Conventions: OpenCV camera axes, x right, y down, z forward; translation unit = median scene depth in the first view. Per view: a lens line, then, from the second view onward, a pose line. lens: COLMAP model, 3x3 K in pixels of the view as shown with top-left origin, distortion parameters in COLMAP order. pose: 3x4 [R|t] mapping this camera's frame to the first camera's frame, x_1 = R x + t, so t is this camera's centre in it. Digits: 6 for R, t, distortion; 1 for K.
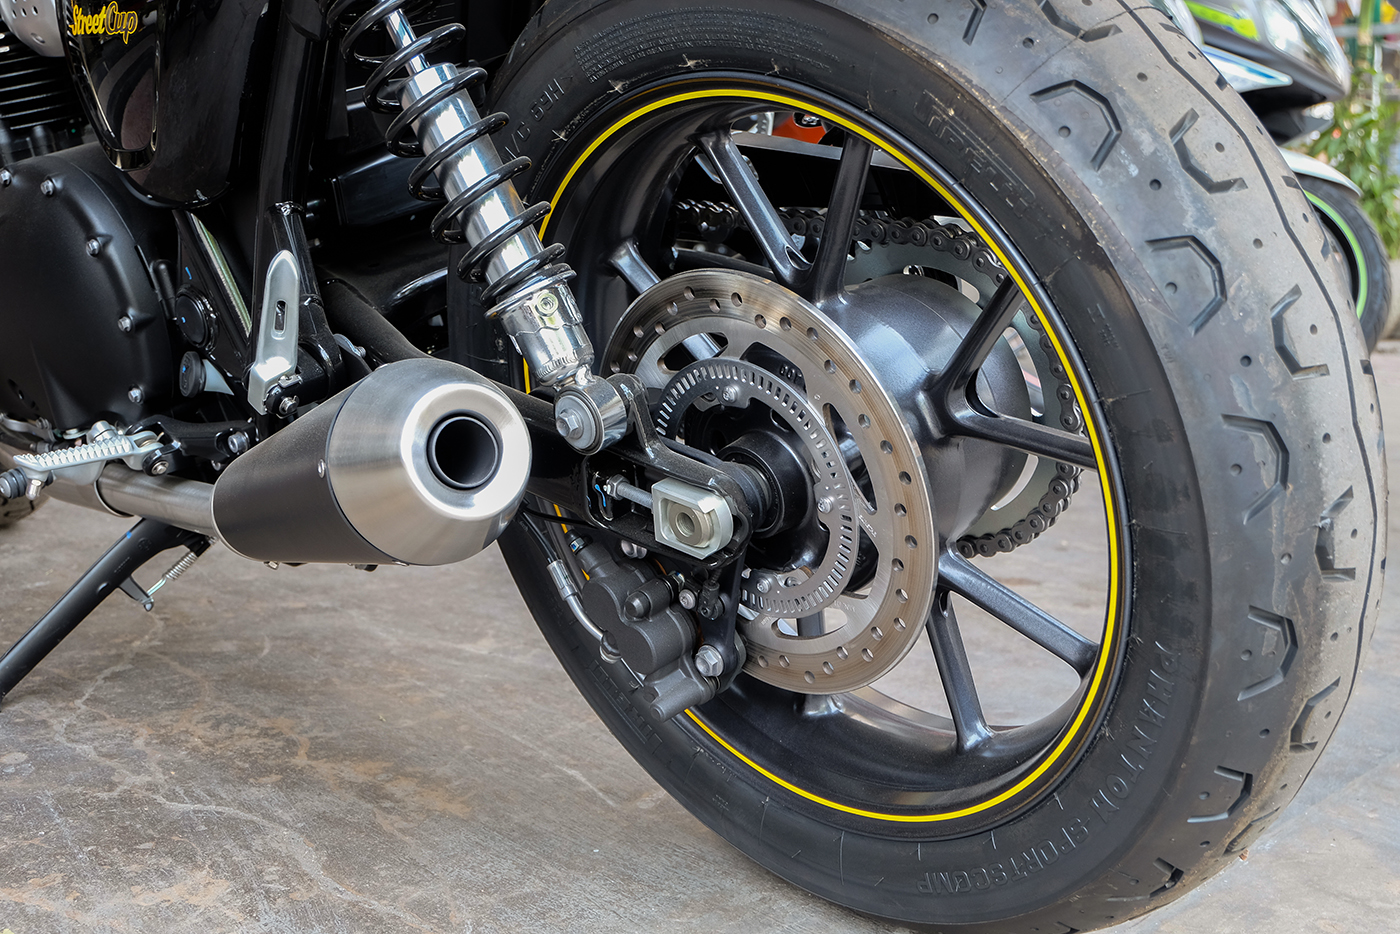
lens RADIAL K [[1685.9, 0, 696.2], [0, 1685.9, 469.9], [0, 0, 1]] dist [0.015933, 0.000000]
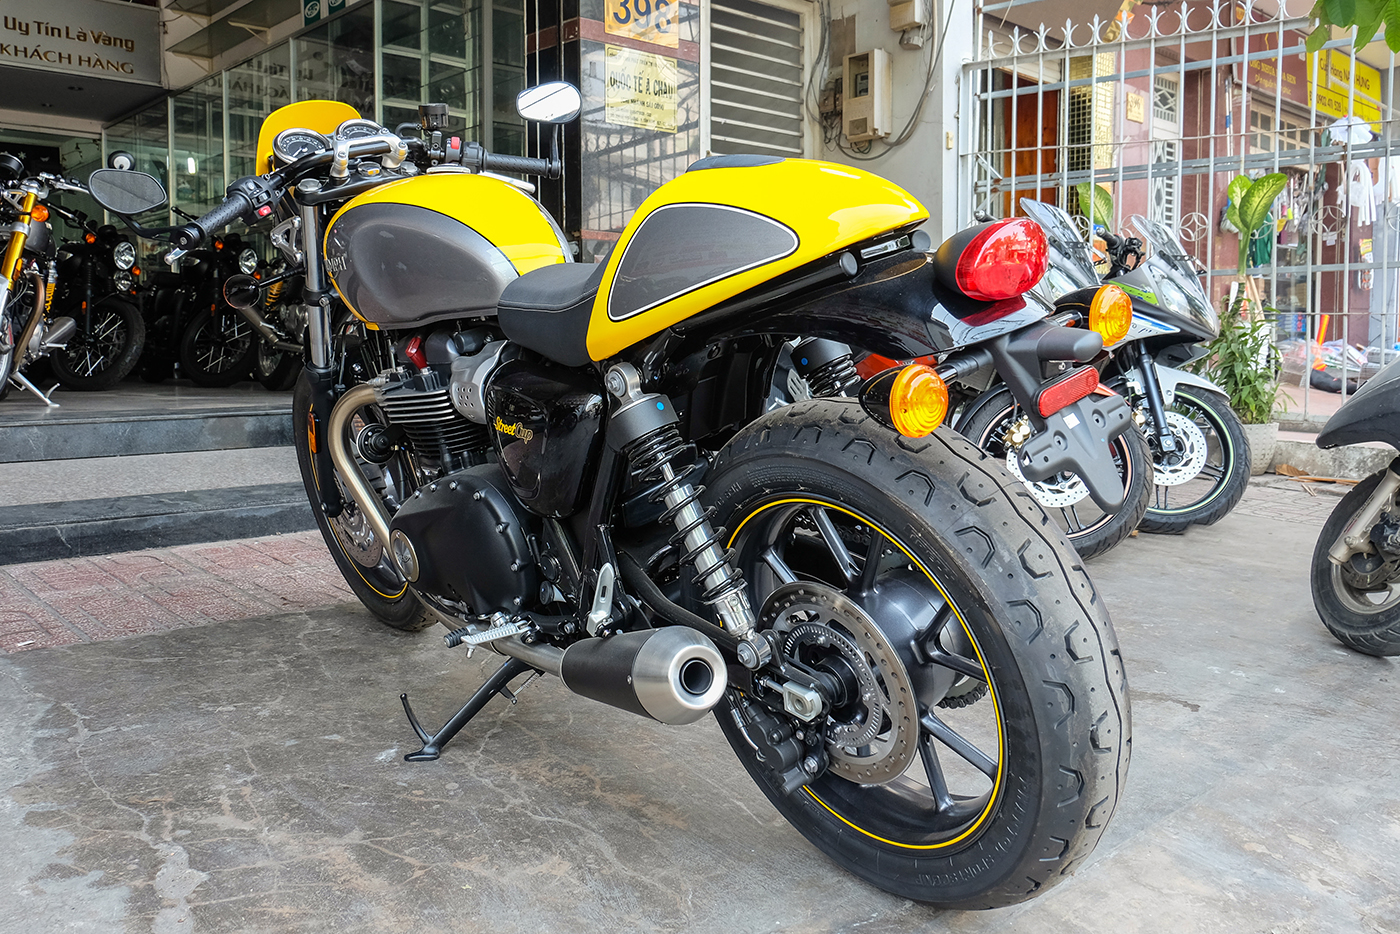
lens RADIAL K [[1116.6, 0, 704.3], [0, 1116.6, 454.8], [0, 0, 1]] dist [-0.038559, 0.041233]
pose [[0.995759, -0.000619, -0.092002, 0.003556], [-0.006443, 0.997053, -0.076444, -0.153258], [0.091778, 0.076713, 0.992820, -0.364674]]
